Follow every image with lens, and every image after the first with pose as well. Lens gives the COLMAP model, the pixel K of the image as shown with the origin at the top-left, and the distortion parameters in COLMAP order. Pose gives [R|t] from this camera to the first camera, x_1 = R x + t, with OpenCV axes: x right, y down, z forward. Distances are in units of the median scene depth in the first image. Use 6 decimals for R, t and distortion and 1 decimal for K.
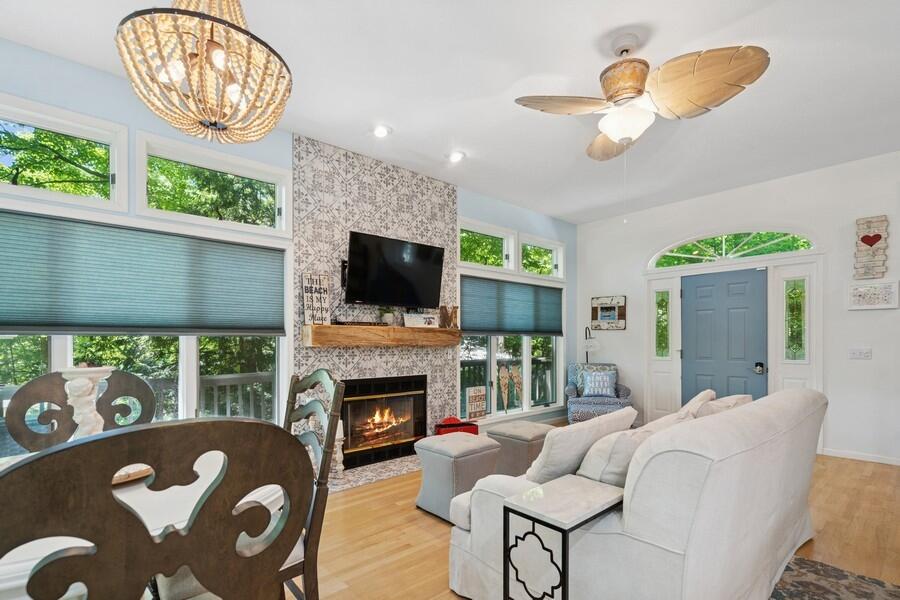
lens RADIAL K [[424.5, 0, 451.0], [0, 424.5, 340.1], [0, 0, 1]] dist [0.000201, 0.000216]
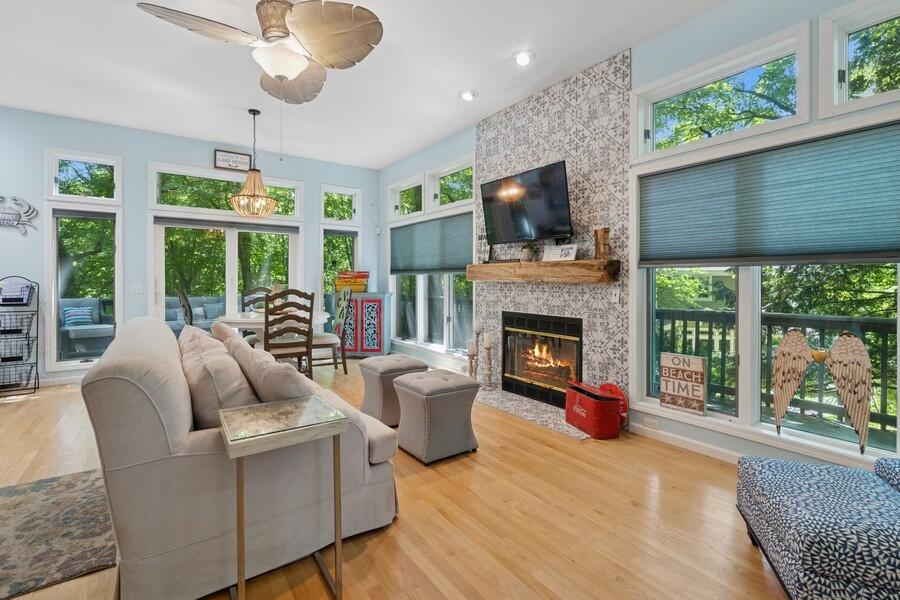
lens RADIAL K [[409.3, 0, 445.5], [0, 409.3, 283.5], [0, 0, 1]] dist [-0.000623, 0.000218]
pose [[-0.107533, 0.007474, -0.994173, 0.767875], [-0.004609, 0.999957, 0.008016, 0.010259], [0.994191, 0.005444, -0.107494, 0.857506]]
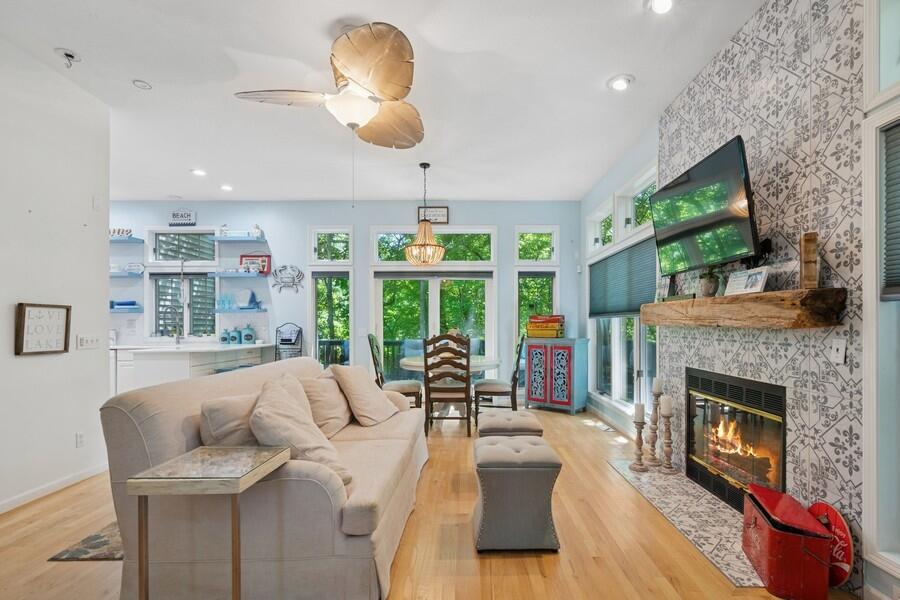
lens RADIAL K [[419.4, 0, 471.6], [0, 419.4, 327.4], [0, 0, 1]] dist [0.000669, 0.000604]
pose [[-0.648675, 0.006724, -0.761036, 0.567713], [0.000586, 0.999965, 0.008335, 0.008713], [0.761065, 0.004961, -0.648656, 1.077734]]
